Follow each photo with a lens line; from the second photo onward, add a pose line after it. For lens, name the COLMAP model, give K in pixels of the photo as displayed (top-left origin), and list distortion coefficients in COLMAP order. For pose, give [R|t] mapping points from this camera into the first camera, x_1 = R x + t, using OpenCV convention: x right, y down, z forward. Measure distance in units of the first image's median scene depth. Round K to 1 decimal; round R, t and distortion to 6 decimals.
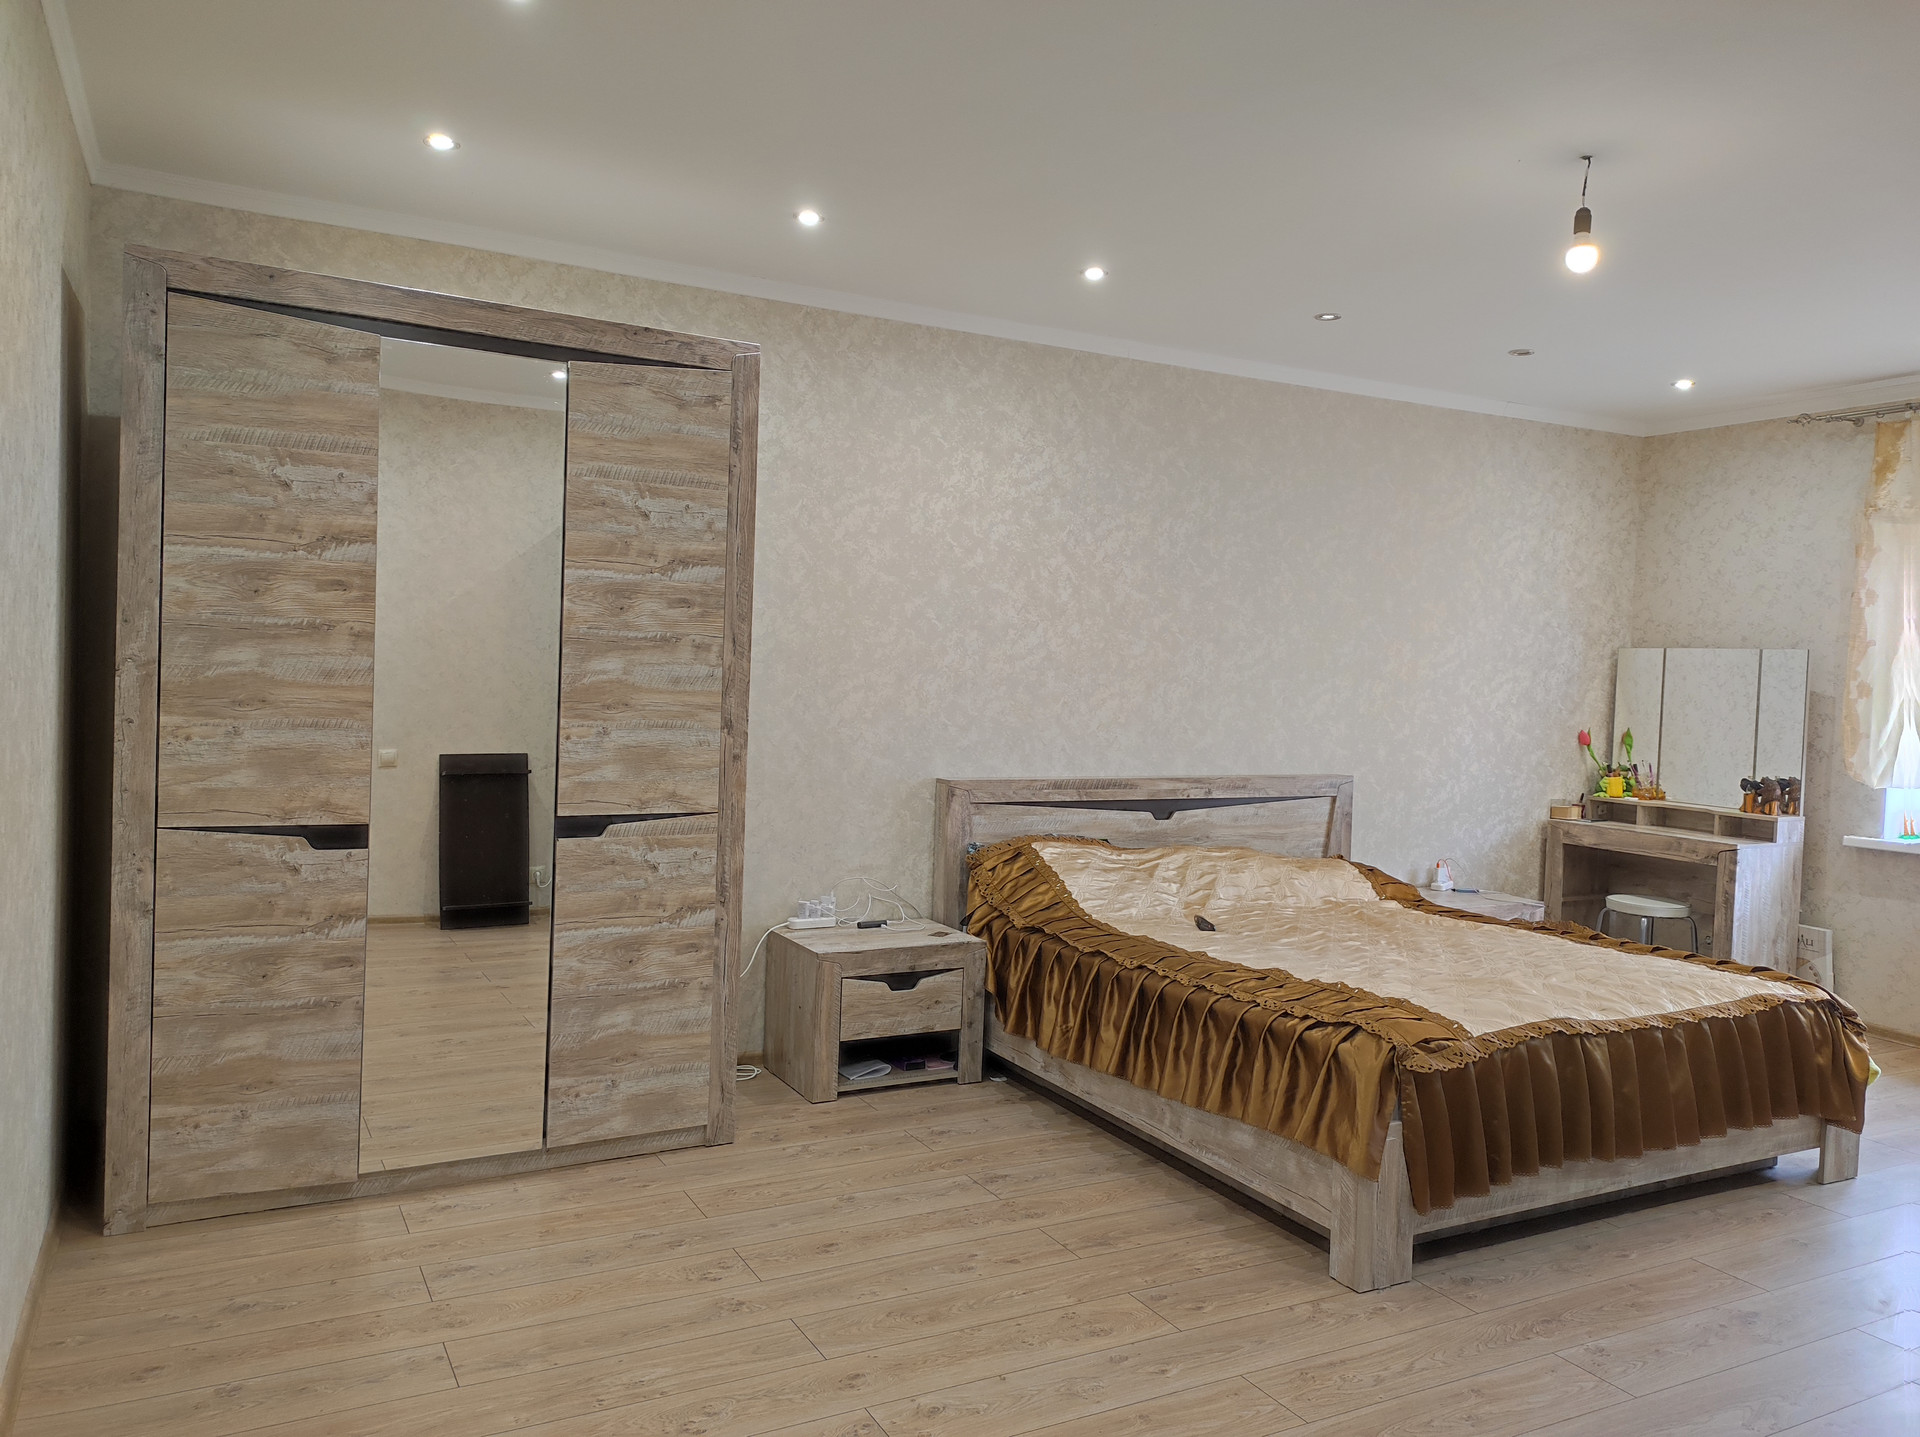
lens RADIAL K [[1401.5, 0, 960.9], [0, 1401.5, 716.7], [0, 0, 1]] dist [0.011914, -0.000834]
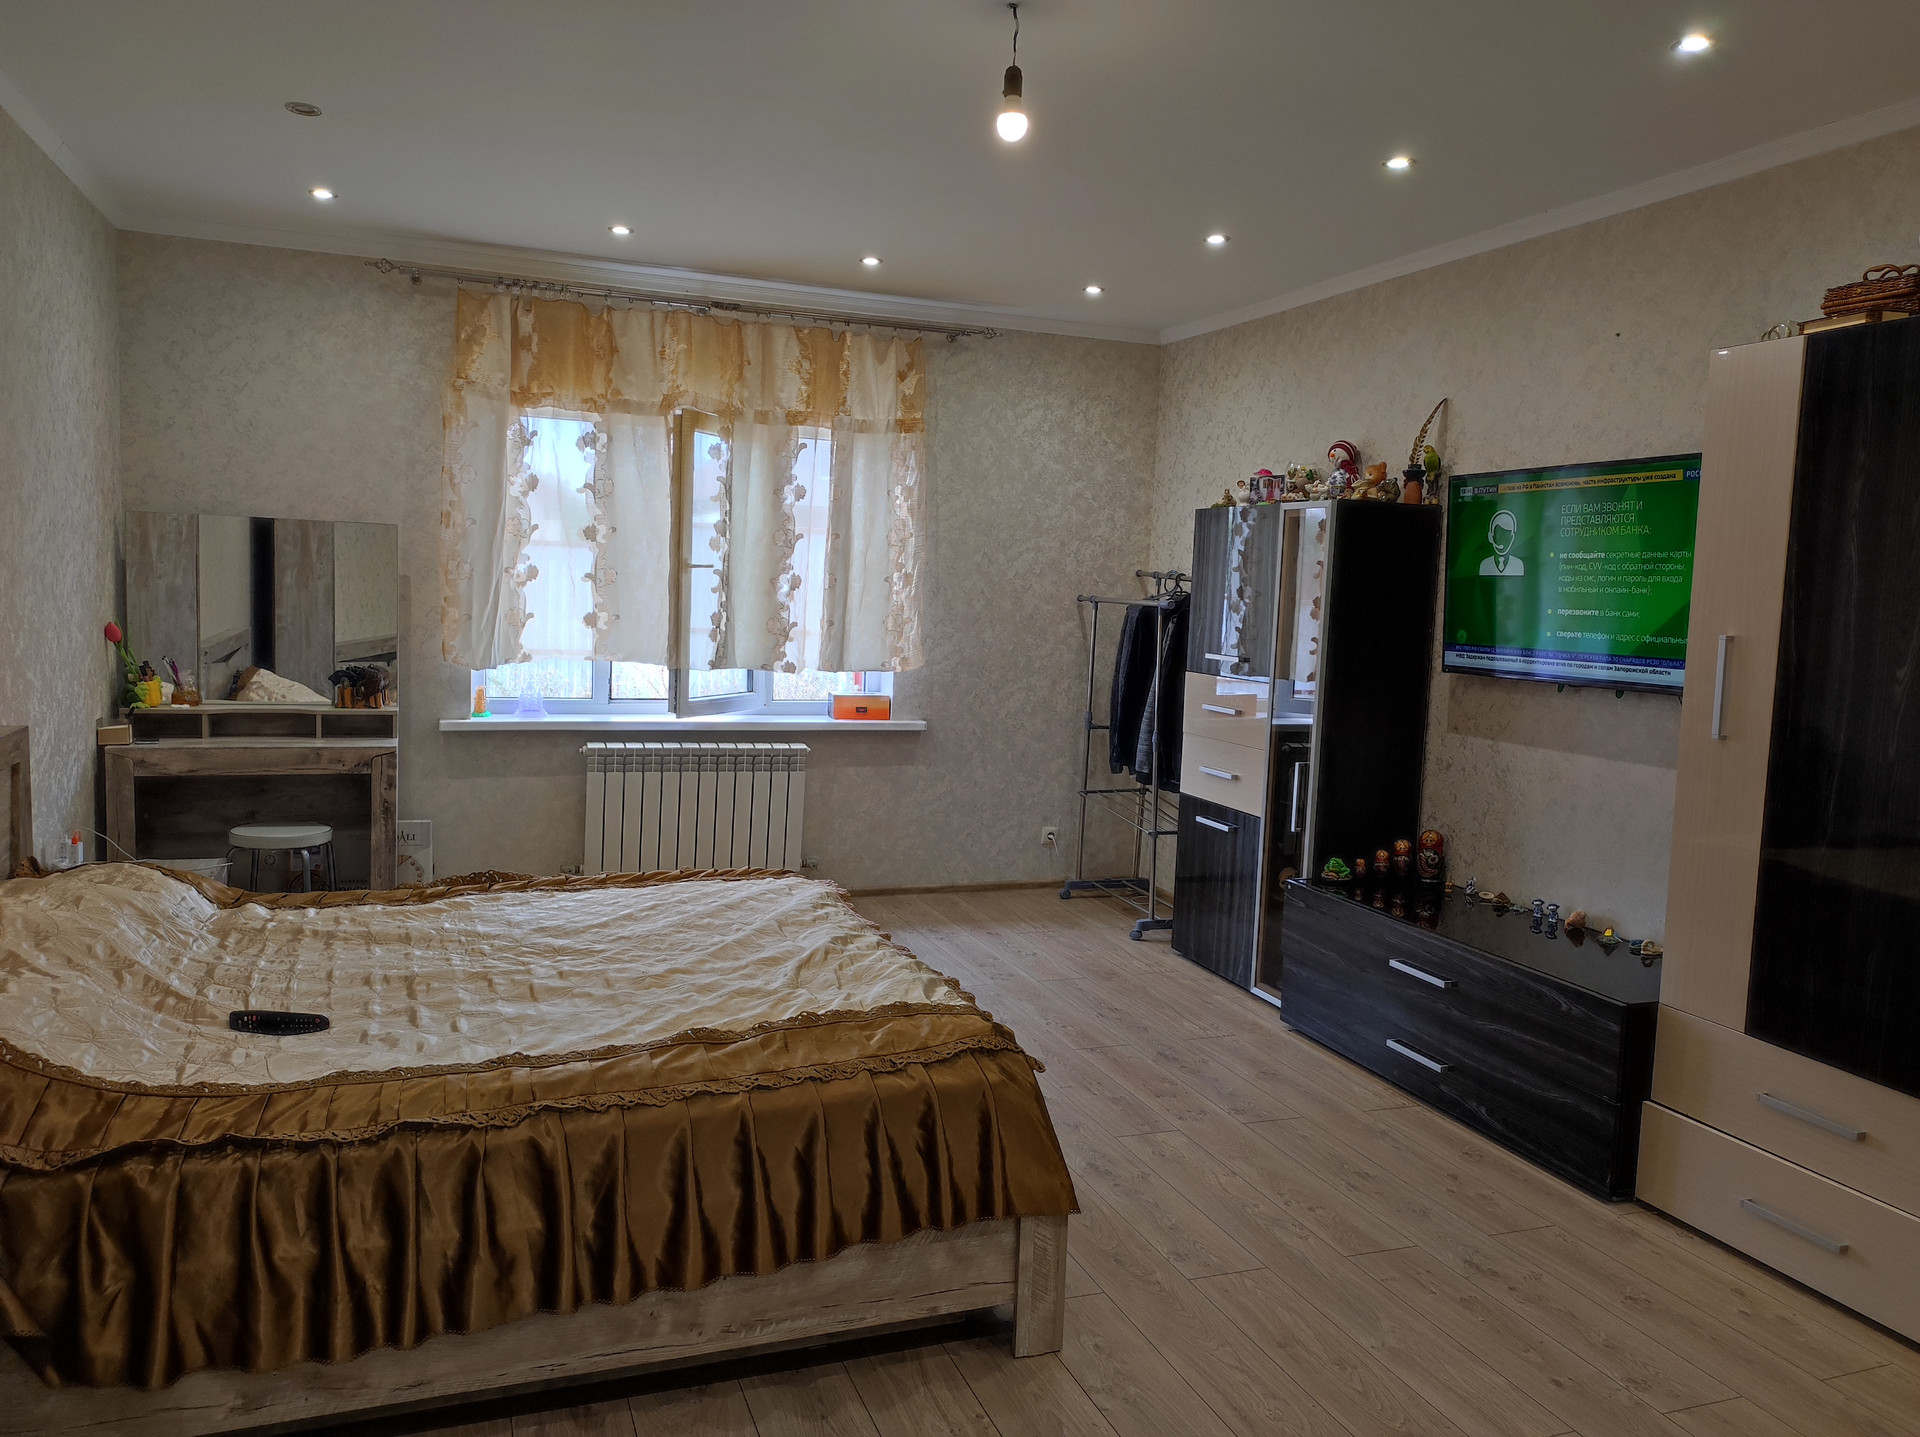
lens RADIAL K [[1401.5, 0, 960.7], [0, 1401.5, 717.2], [0, 0, 1]] dist [0.011914, -0.000834]
pose [[0.130136, -0.121145, 0.984067, -0.271958], [0.001452, 0.992530, 0.121995, -0.034883], [-0.991495, -0.014447, 0.129339, 0.523588]]
